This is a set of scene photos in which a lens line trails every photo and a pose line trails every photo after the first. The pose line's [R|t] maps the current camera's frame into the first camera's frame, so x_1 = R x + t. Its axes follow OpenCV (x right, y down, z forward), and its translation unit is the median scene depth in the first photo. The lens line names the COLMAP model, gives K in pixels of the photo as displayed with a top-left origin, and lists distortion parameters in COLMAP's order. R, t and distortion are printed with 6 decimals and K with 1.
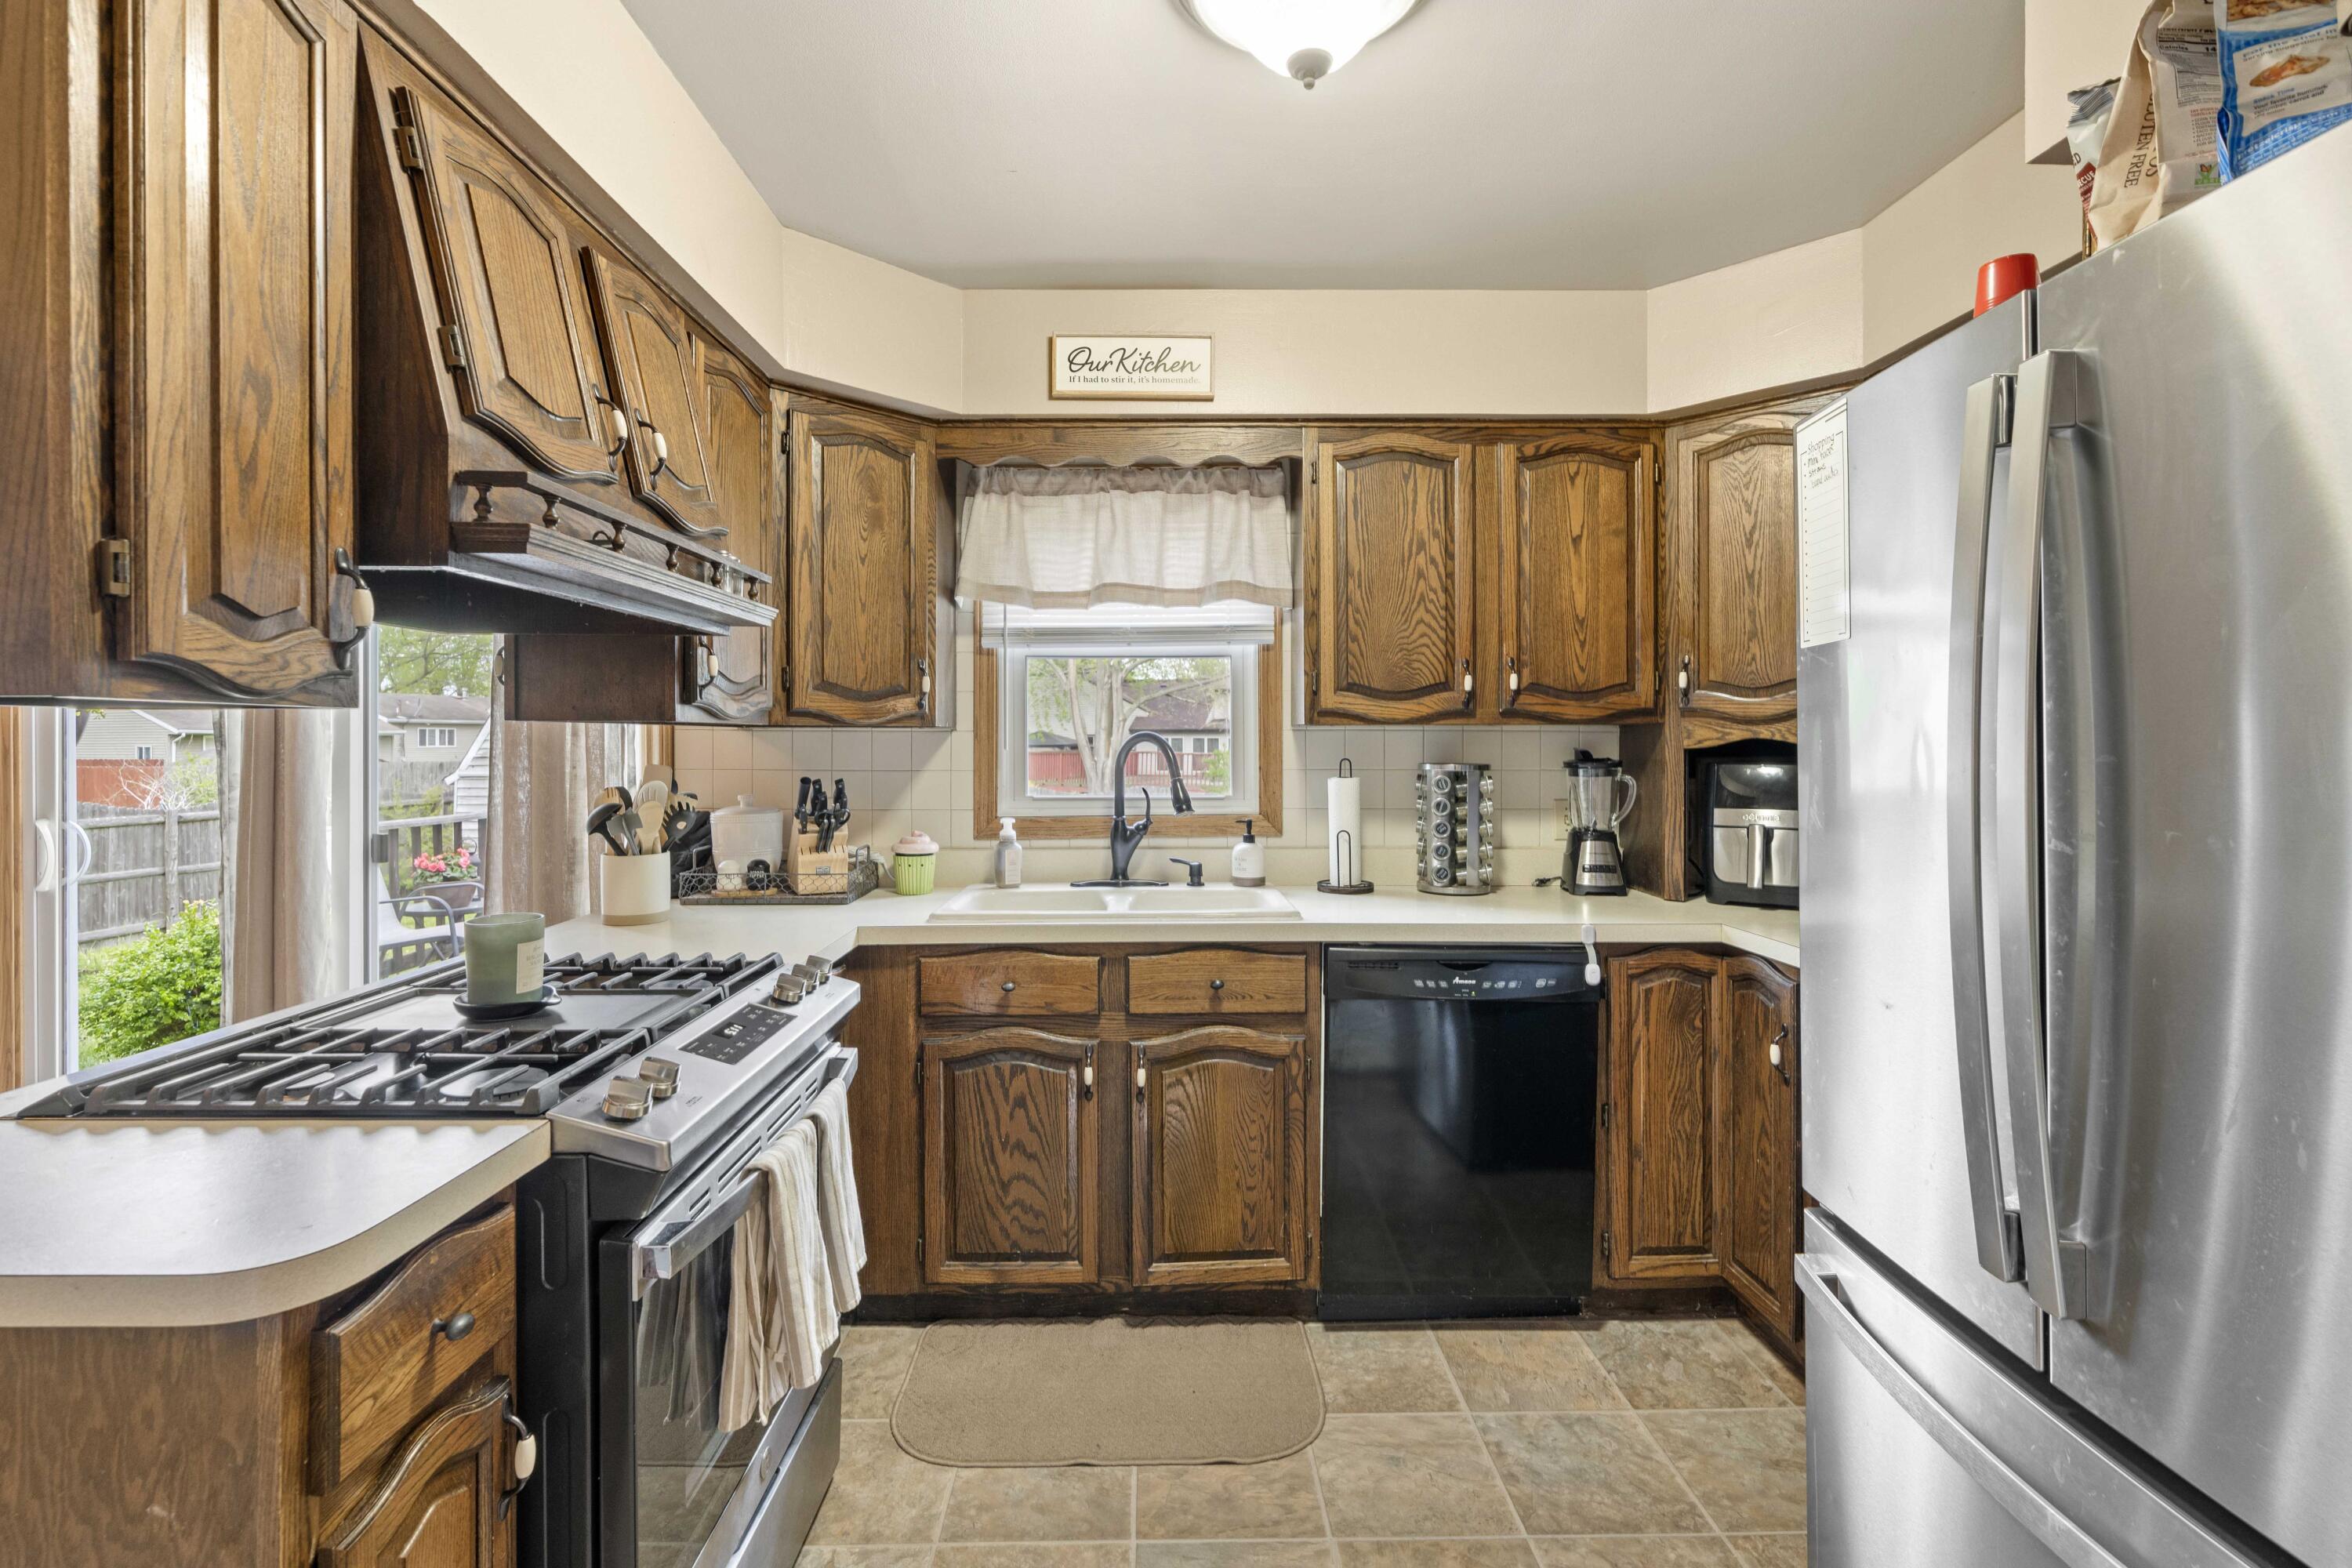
lens RADIAL K [[1068.1, 0, 1164.3], [0, 1068.1, 748.8], [0, 0, 1]] dist [-0.014030, 0.004710]
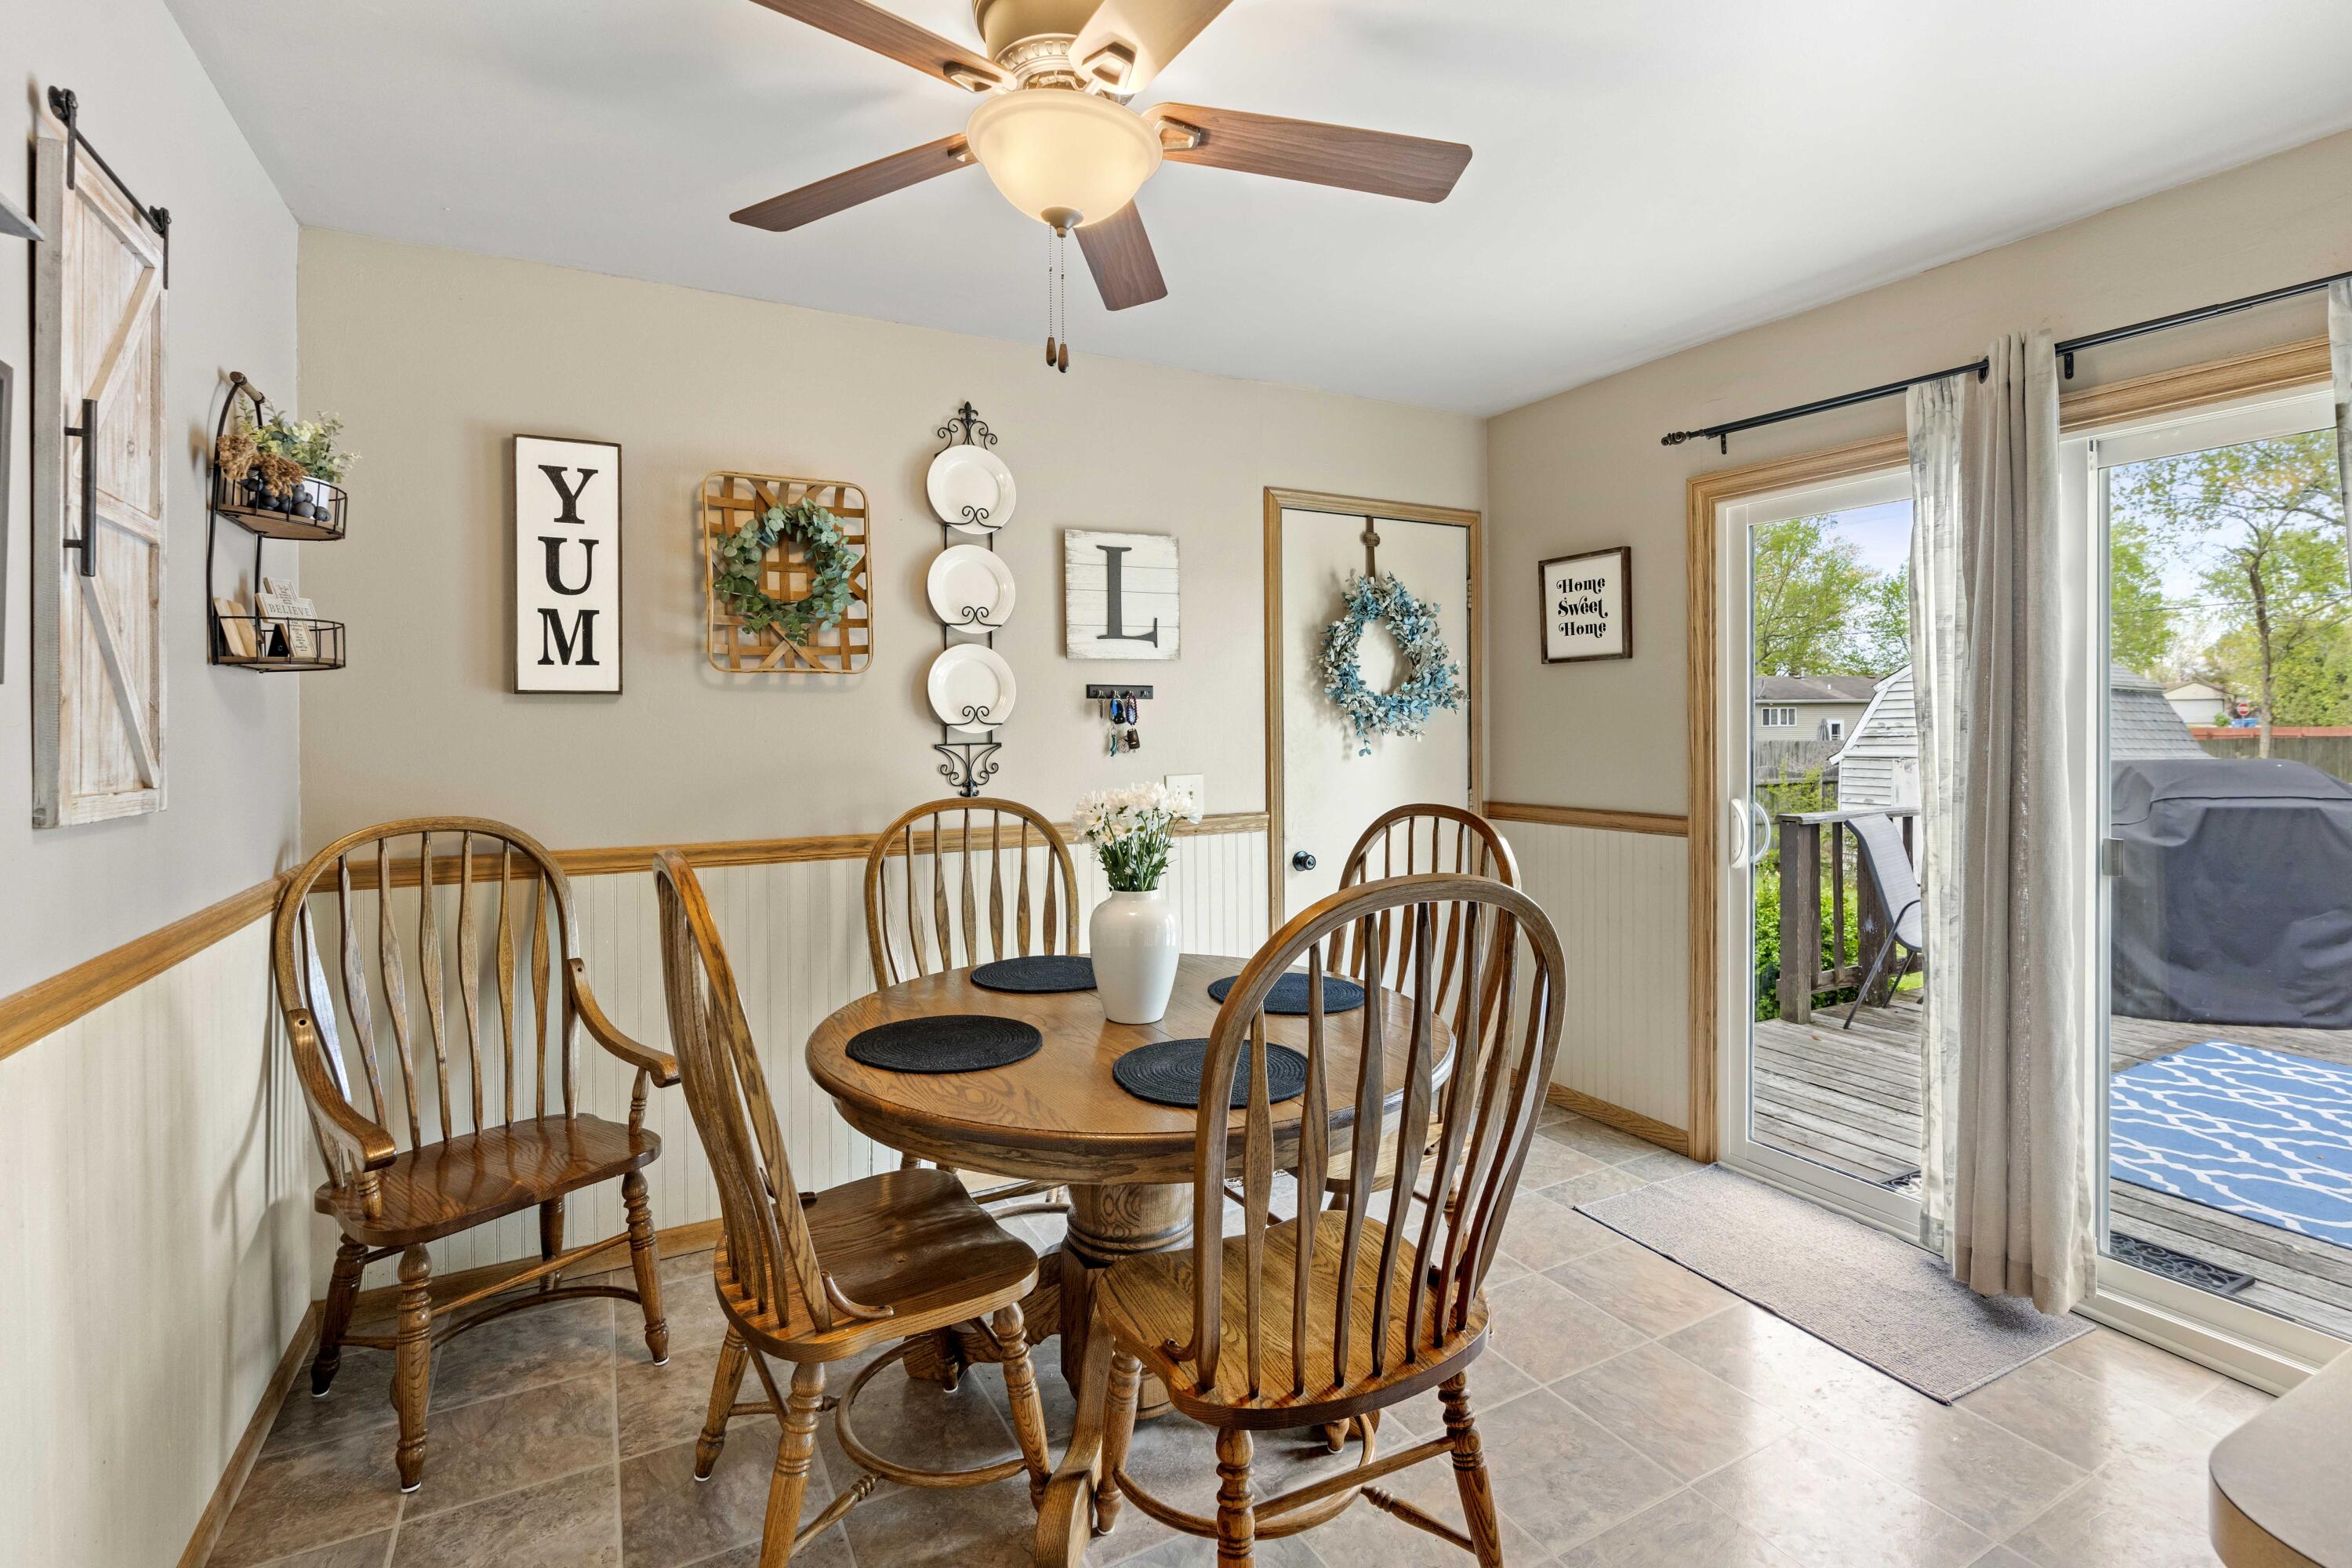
lens RADIAL K [[1068.1, 0, 1179.5], [0, 1068.1, 722.0], [0, 0, 1]] dist [-0.014030, 0.004710]
pose [[0.464191, -0.008543, -0.885694, -0.481151], [0.003916, 0.999964, -0.007593, -0.003995], [0.885726, 0.000056, 0.464208, 0.033470]]
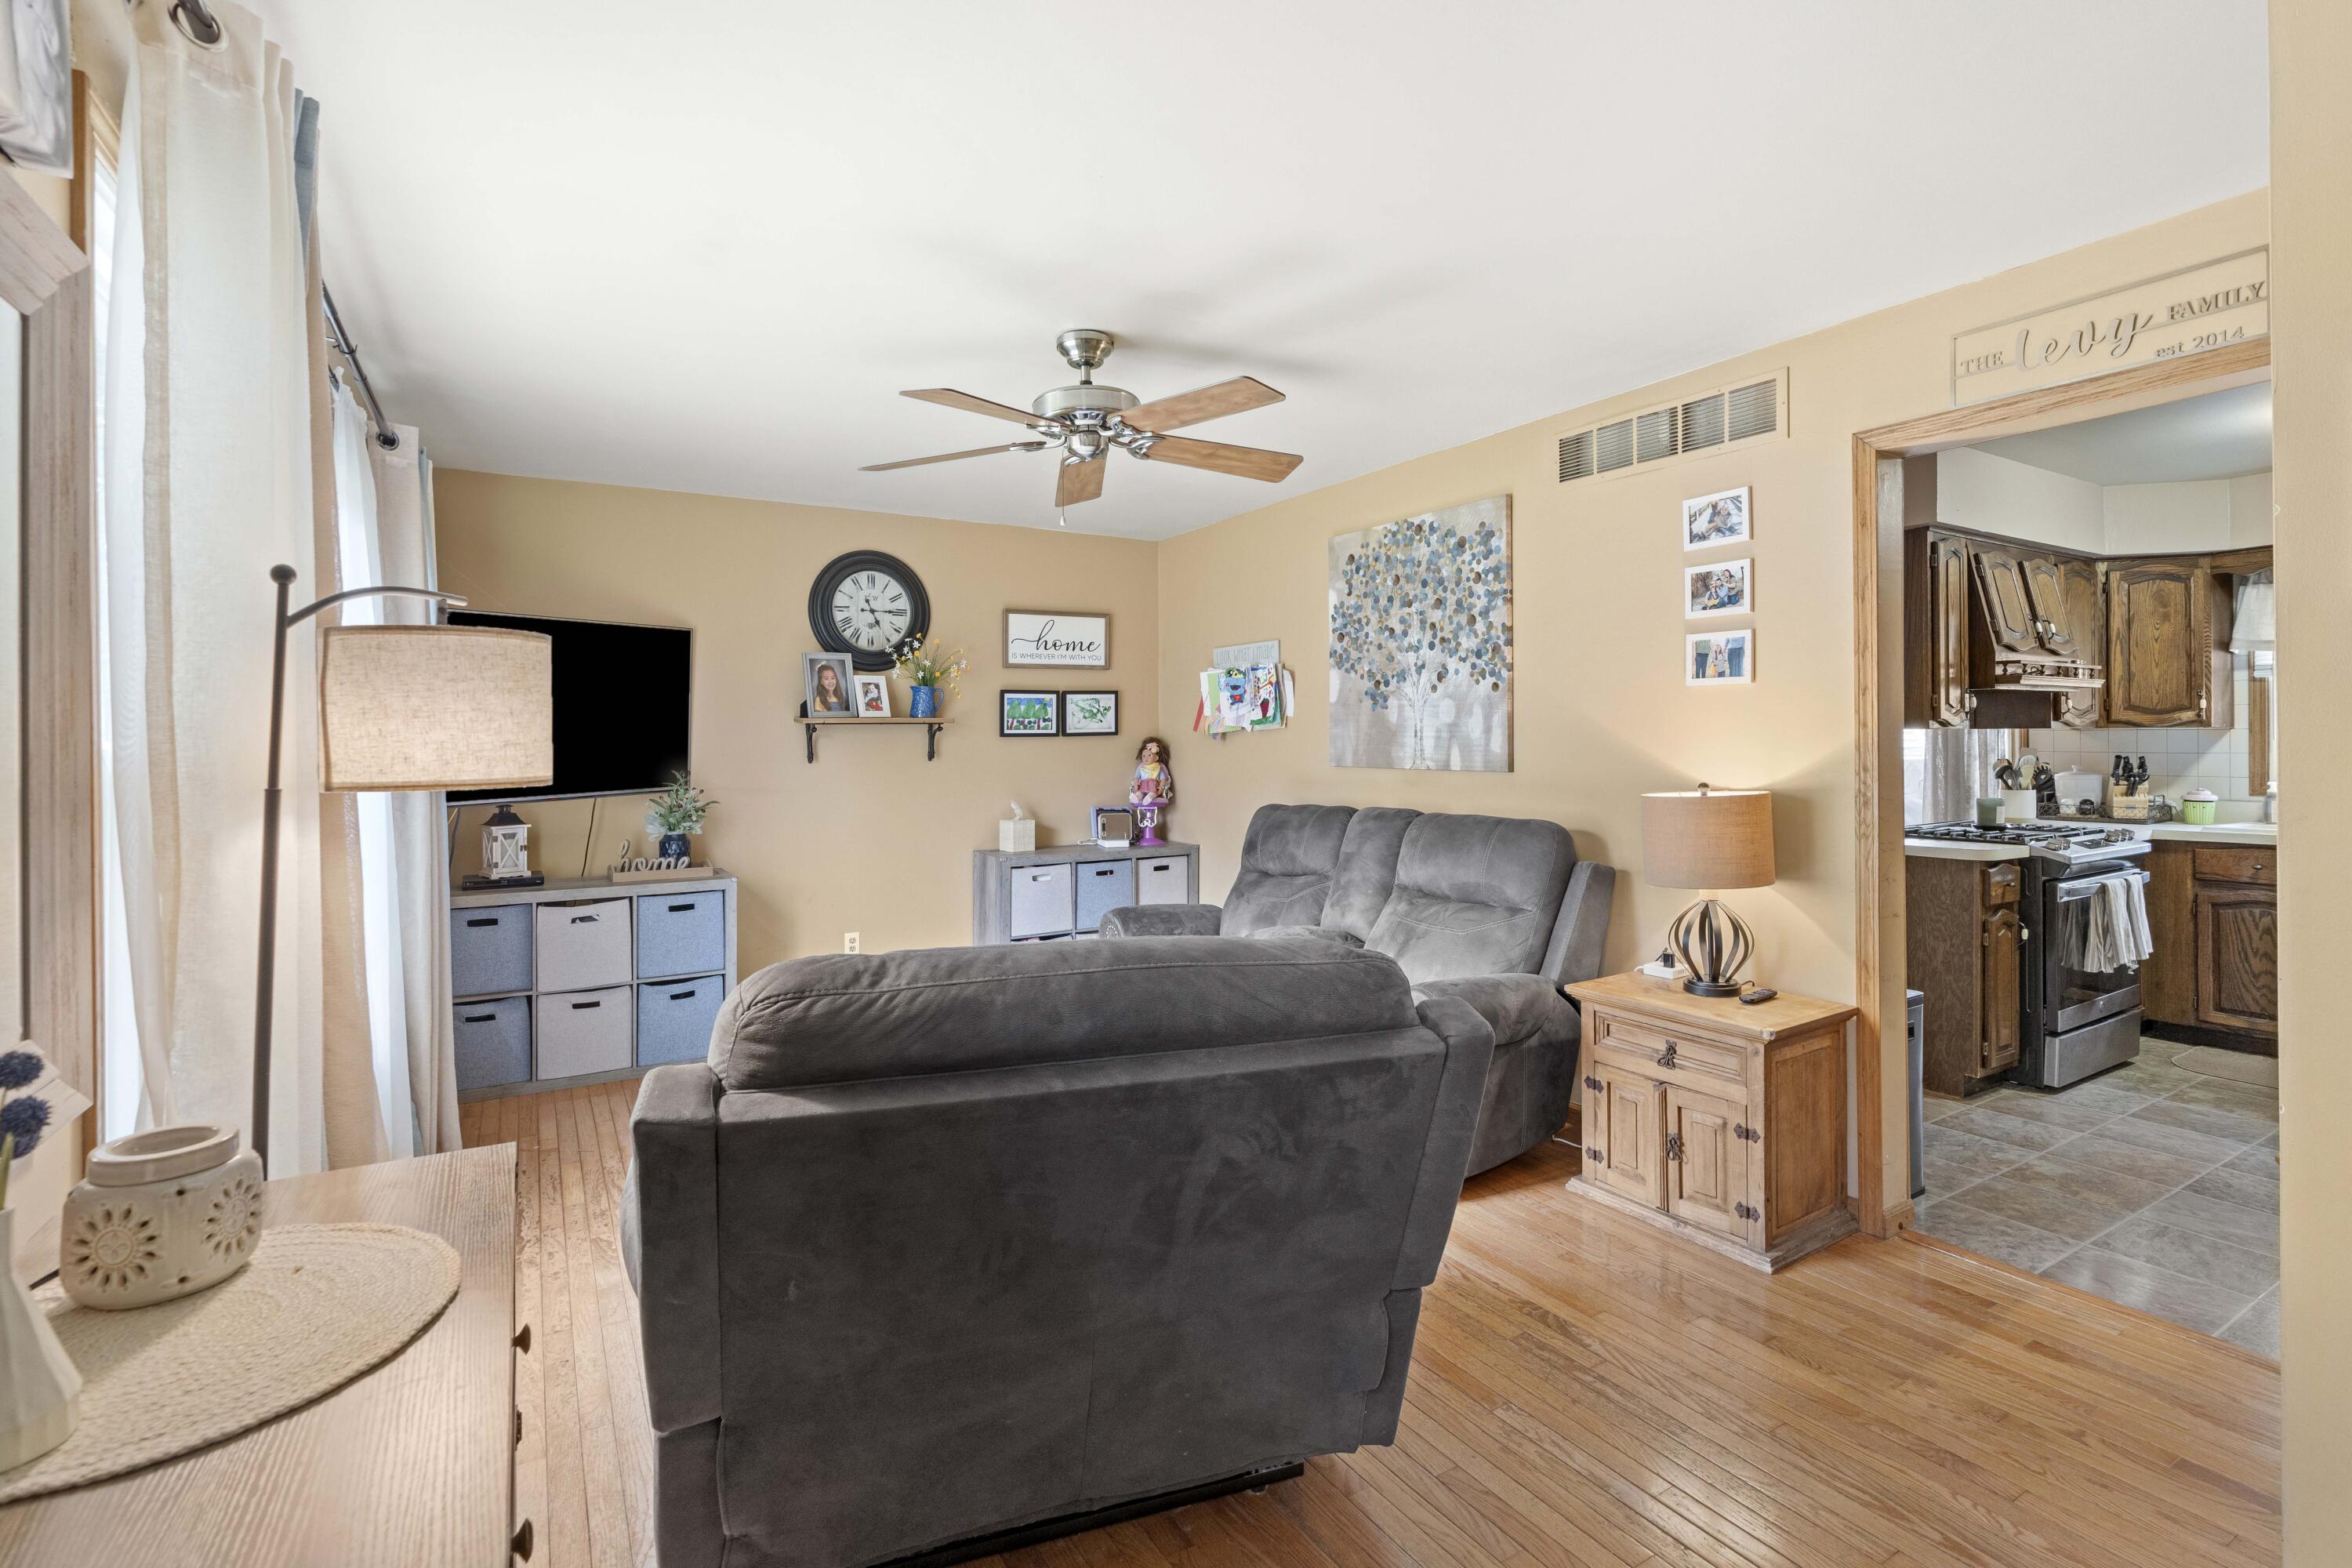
lens RADIAL K [[1068.1, 0, 1172.0], [0, 1068.1, 741.6], [0, 0, 1]] dist [-0.014030, 0.004710]
pose [[0.499654, -0.004010, -0.866216, 0.496830], [0.001283, 0.999992, -0.003889, 0.008961], [0.866224, 0.000831, 0.499655, -1.530042]]
